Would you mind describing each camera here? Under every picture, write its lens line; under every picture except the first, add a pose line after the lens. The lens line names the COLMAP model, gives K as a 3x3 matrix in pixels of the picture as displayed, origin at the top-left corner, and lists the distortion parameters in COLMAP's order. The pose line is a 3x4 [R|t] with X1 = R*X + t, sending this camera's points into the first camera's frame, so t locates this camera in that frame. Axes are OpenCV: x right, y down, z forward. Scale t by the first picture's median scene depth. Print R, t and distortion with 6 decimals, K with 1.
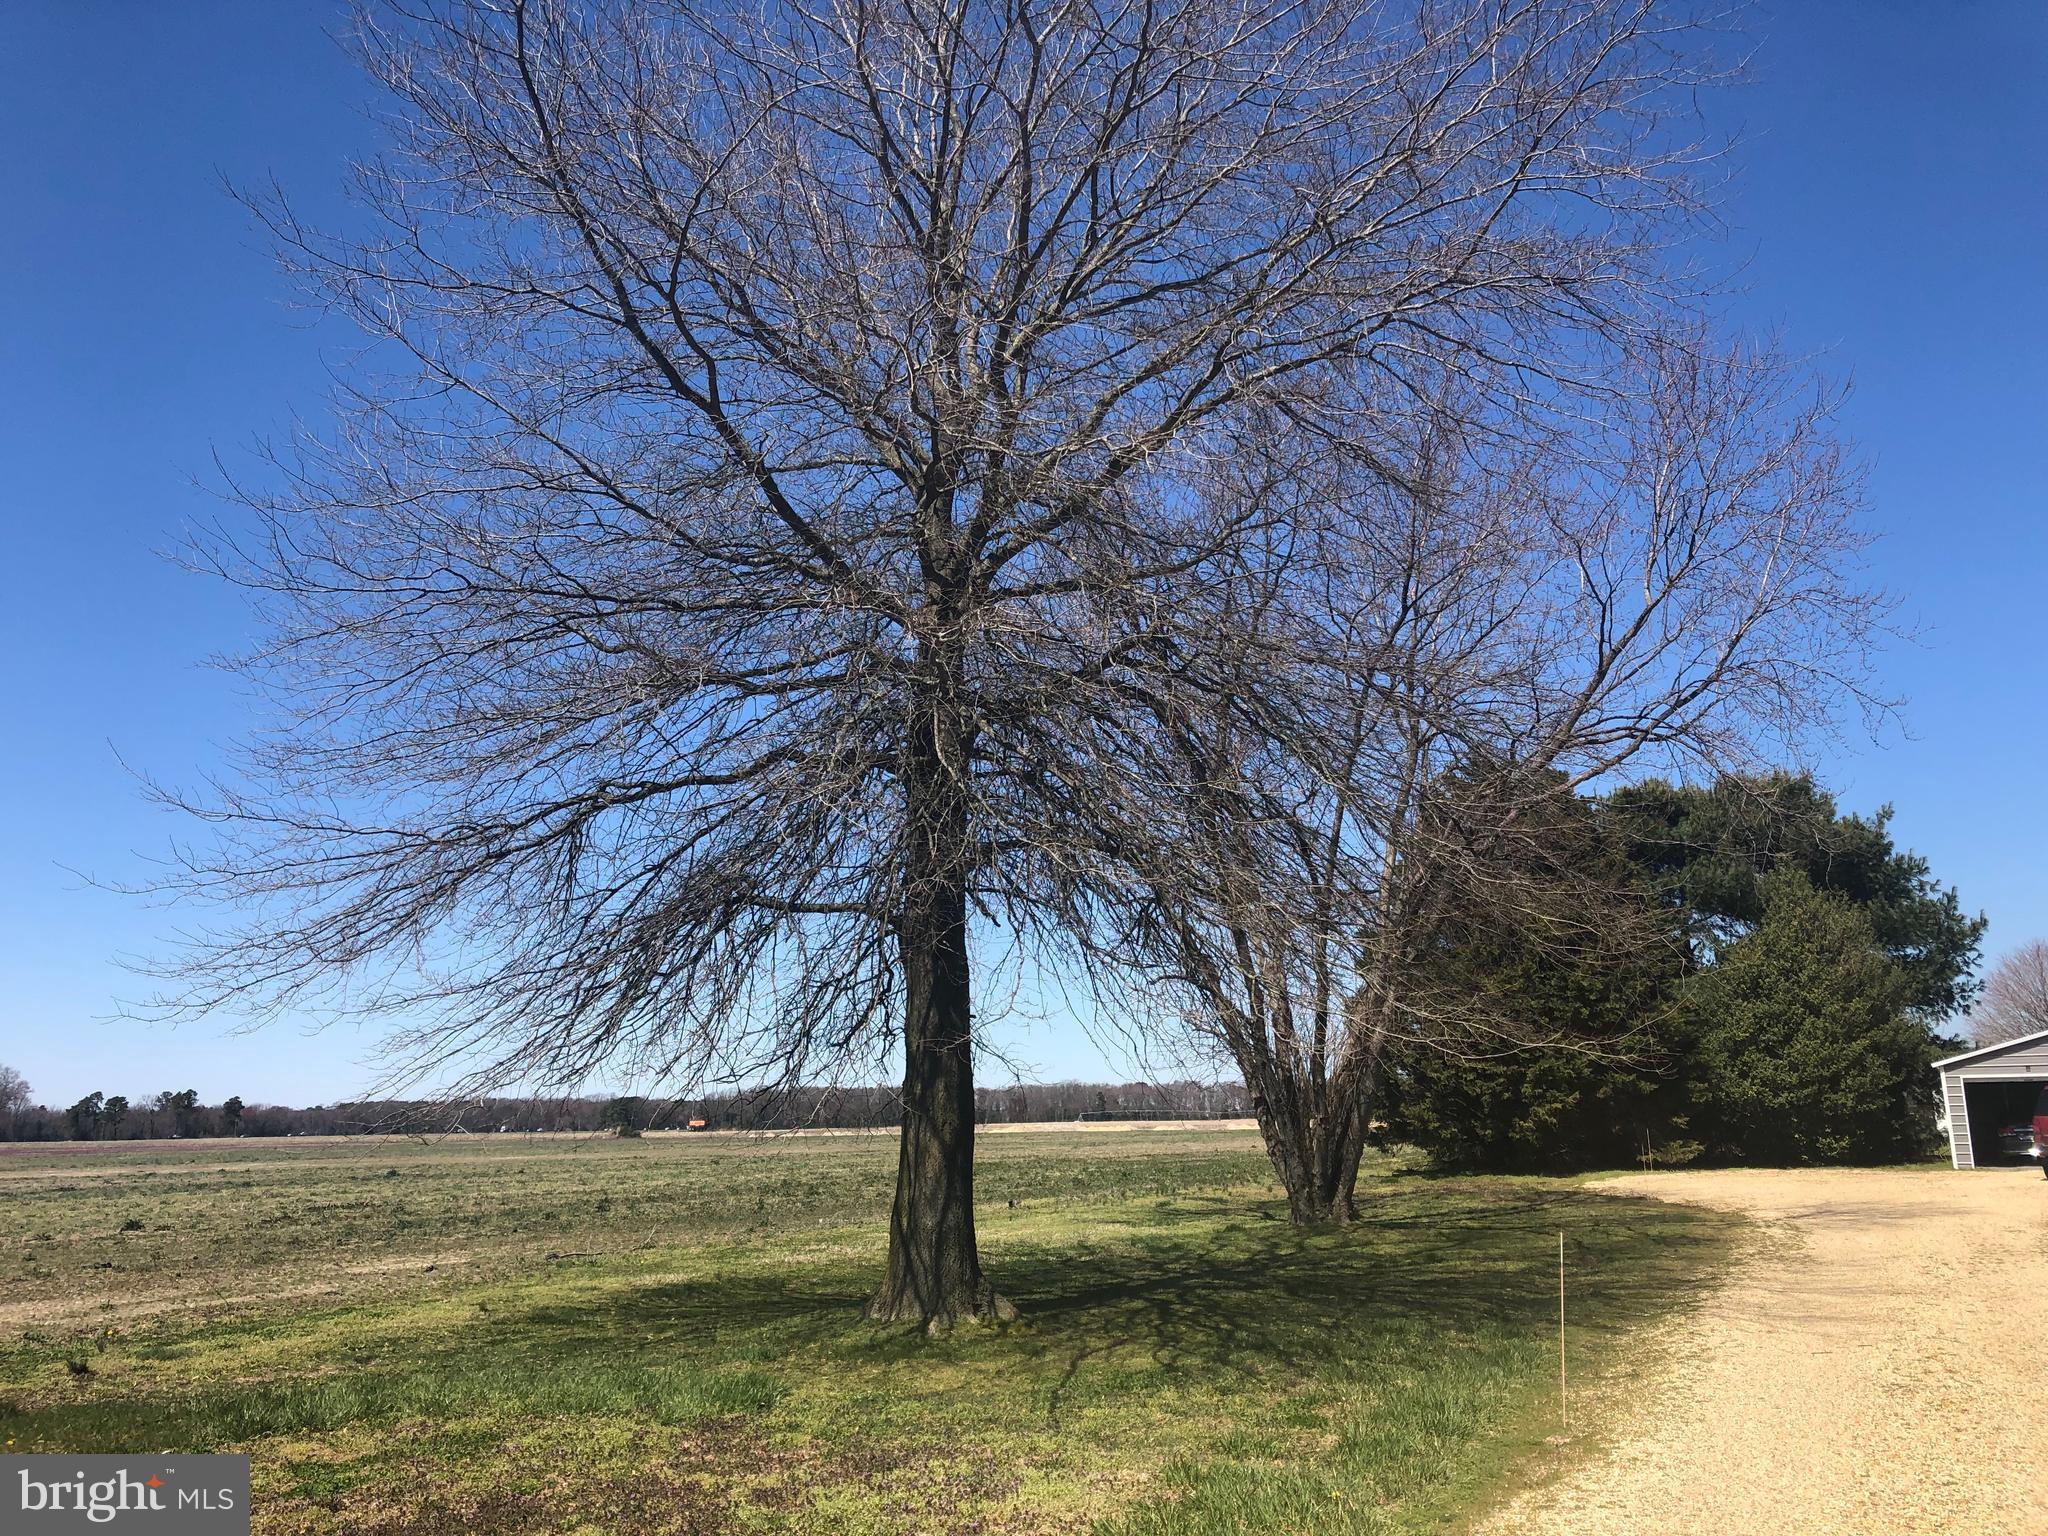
lens RADIAL K [[1700.5, 0, 1001.9], [0, 1700.5, 772.9], [0, 0, 1]] dist [0.038997, -0.034238]
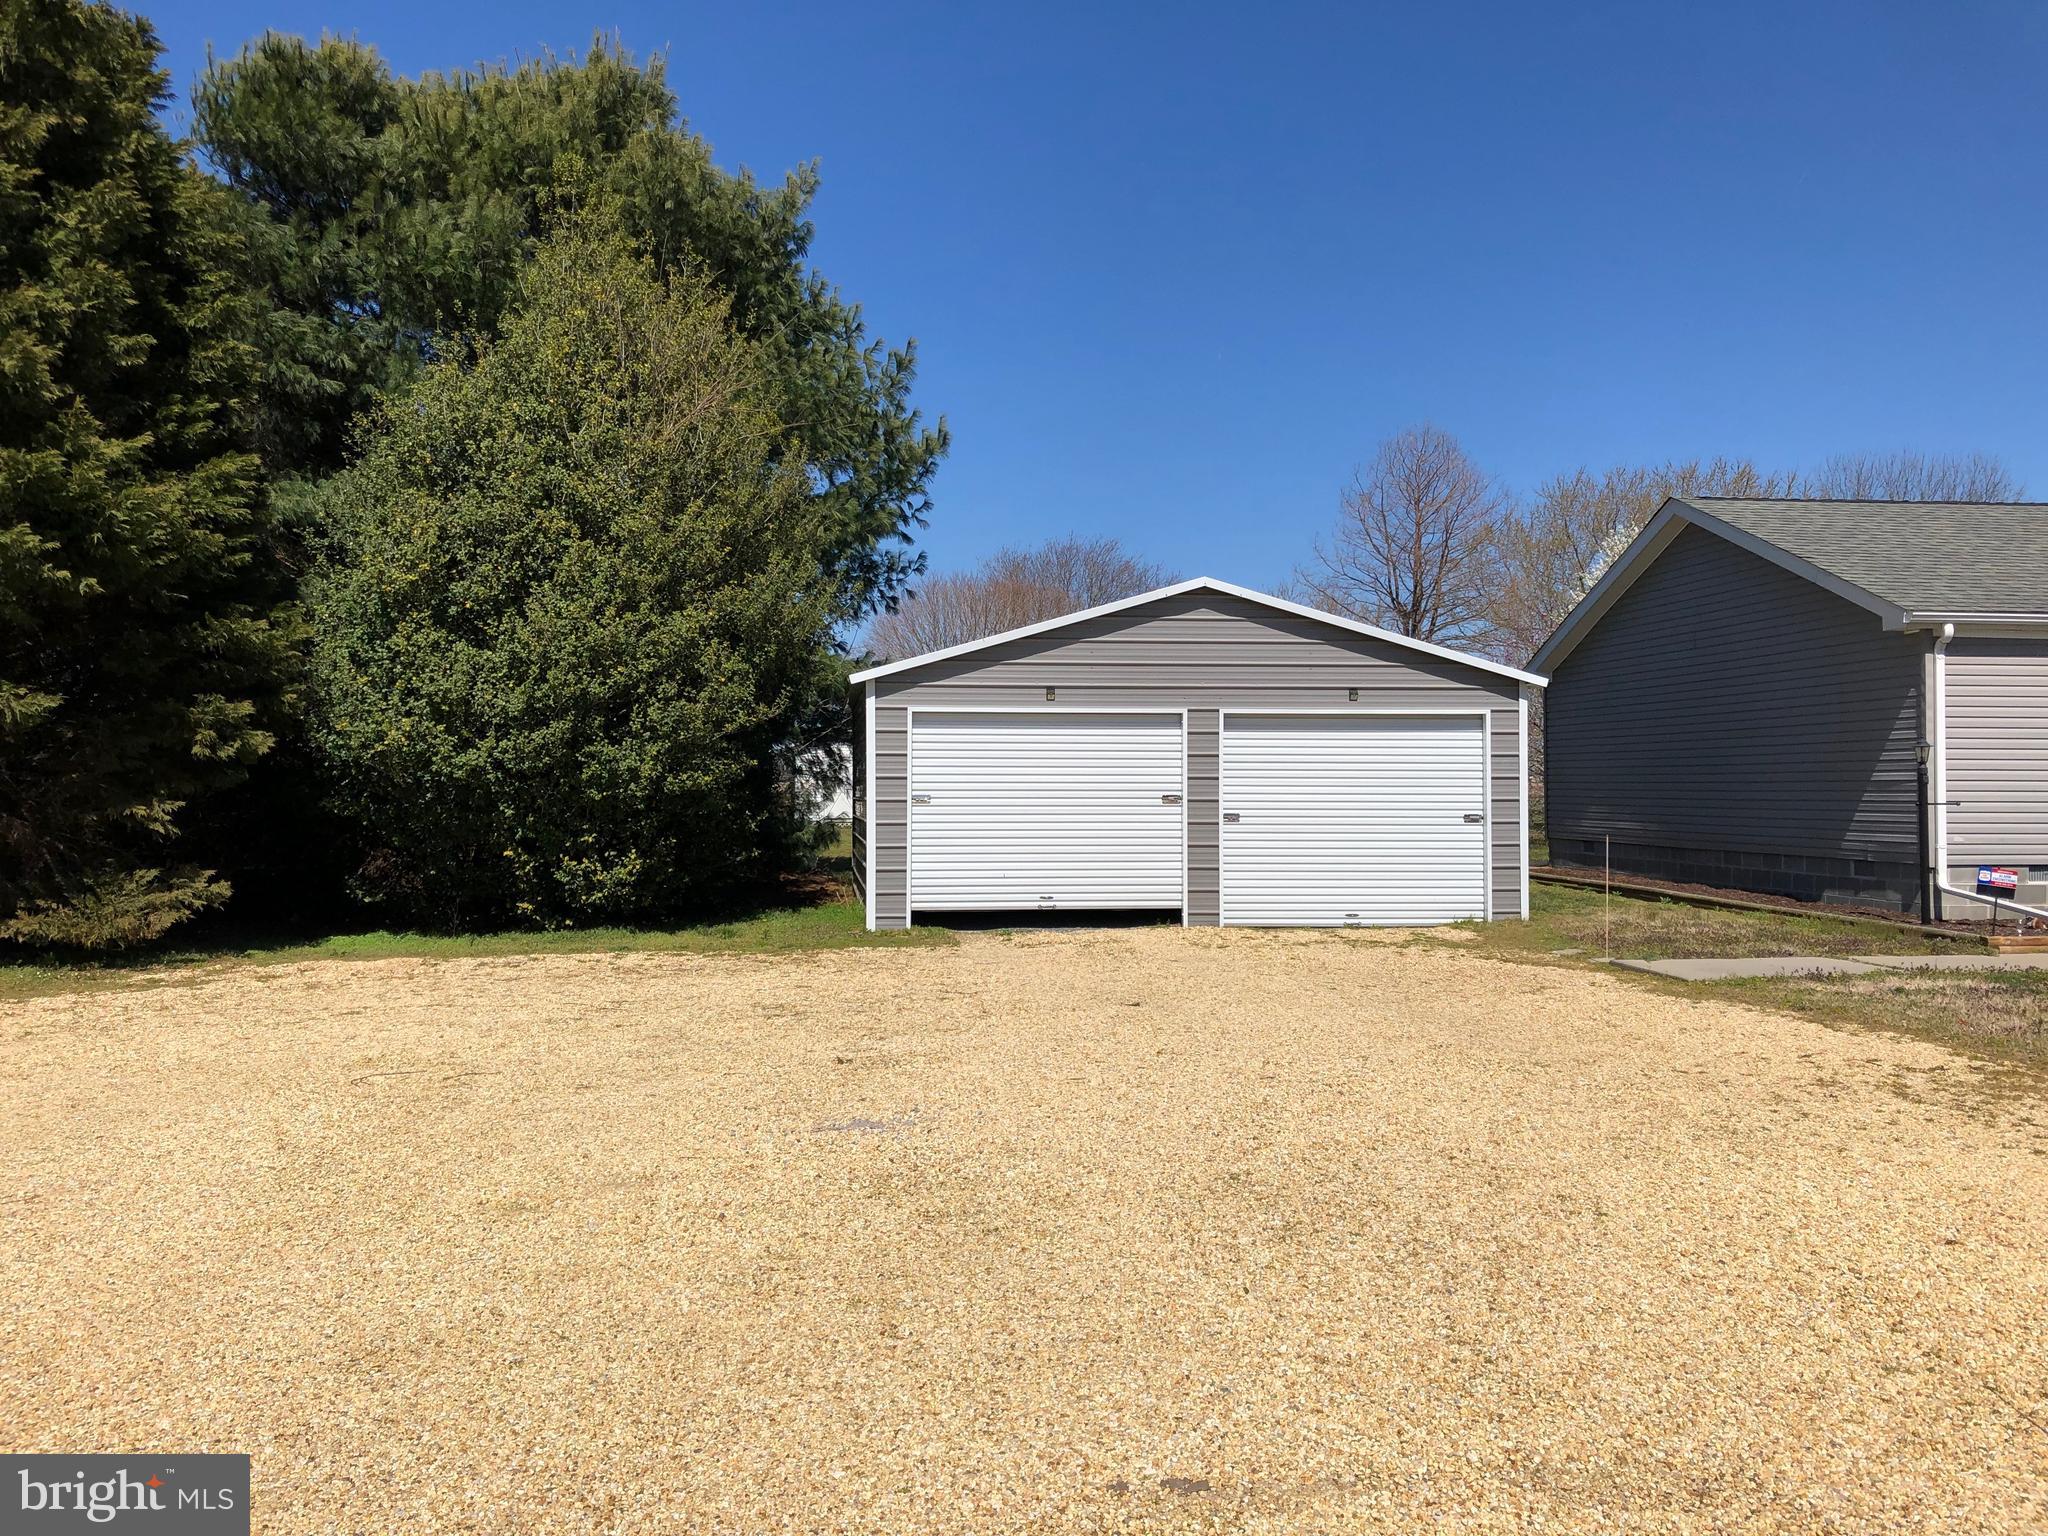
lens RADIAL K [[1700.5, 0, 1035.7], [0, 1700.5, 767.8], [0, 0, 1]] dist [0.038997, -0.034238]
pose [[0.803076, 0.022055, 0.595468, 0.330119], [-0.134767, 0.980144, 0.145449, 0.122892], [-0.580437, -0.197056, 0.790103, 0.636273]]
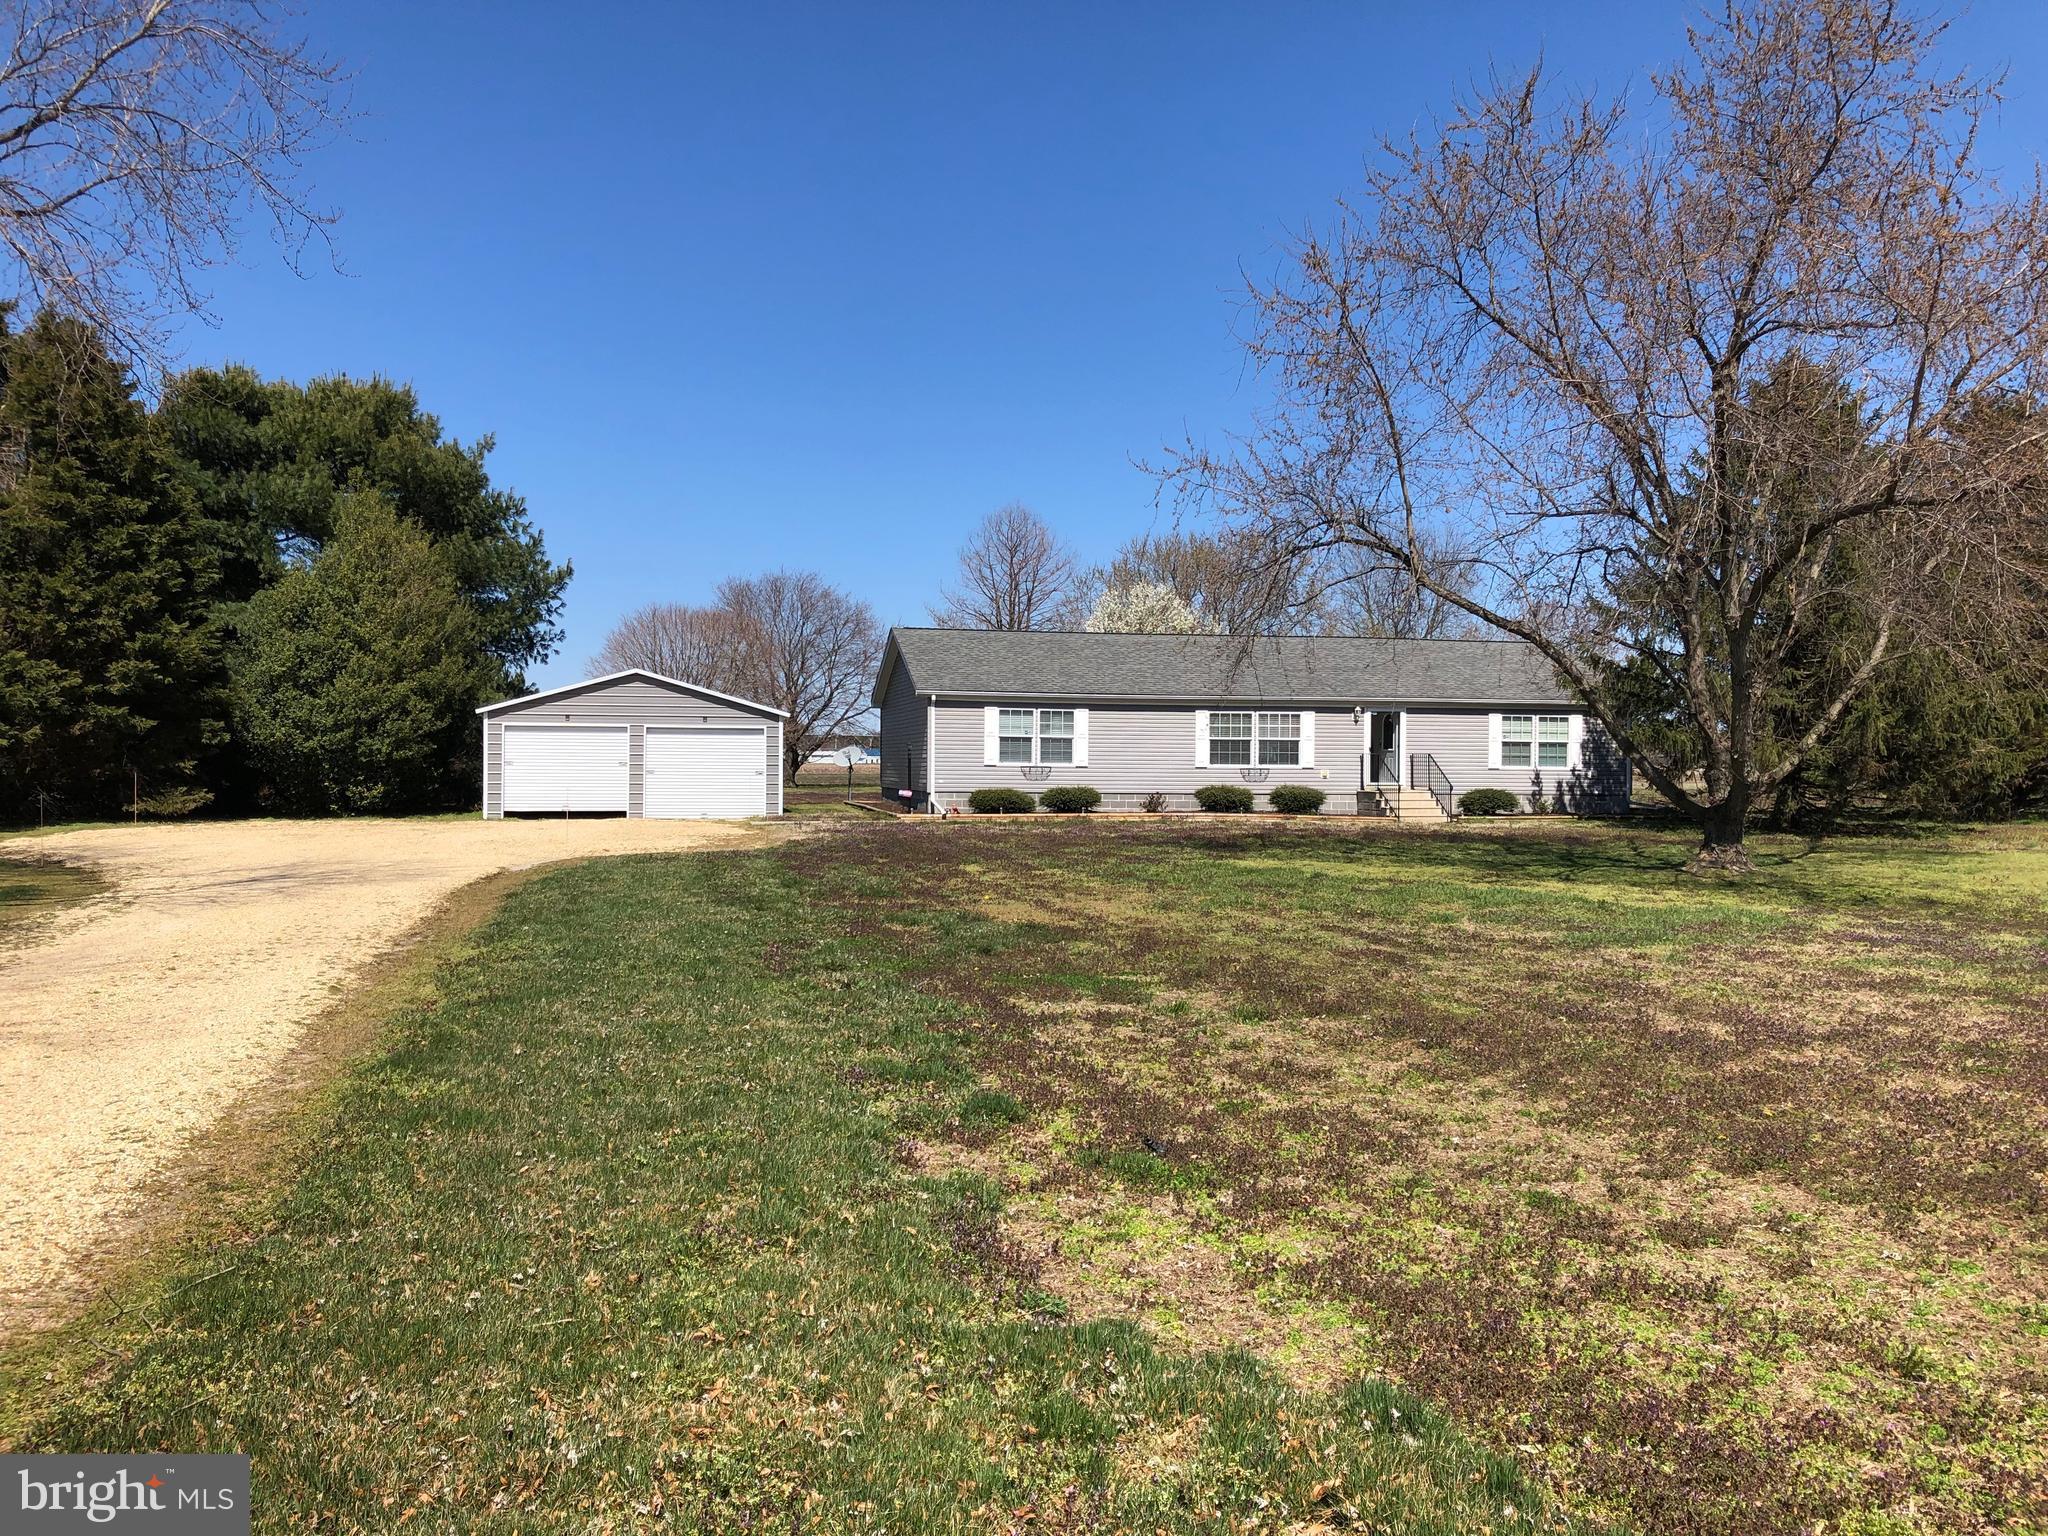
lens RADIAL K [[1700.5, 0, 1017.0], [0, 1700.5, 759.3], [0, 0, 1]] dist [0.038997, -0.034238]
pose [[0.746904, 0.024044, 0.664497, 0.139496], [-0.154306, 0.978332, 0.138042, 0.021379], [-0.646780, -0.205640, 0.734430, 0.117381]]
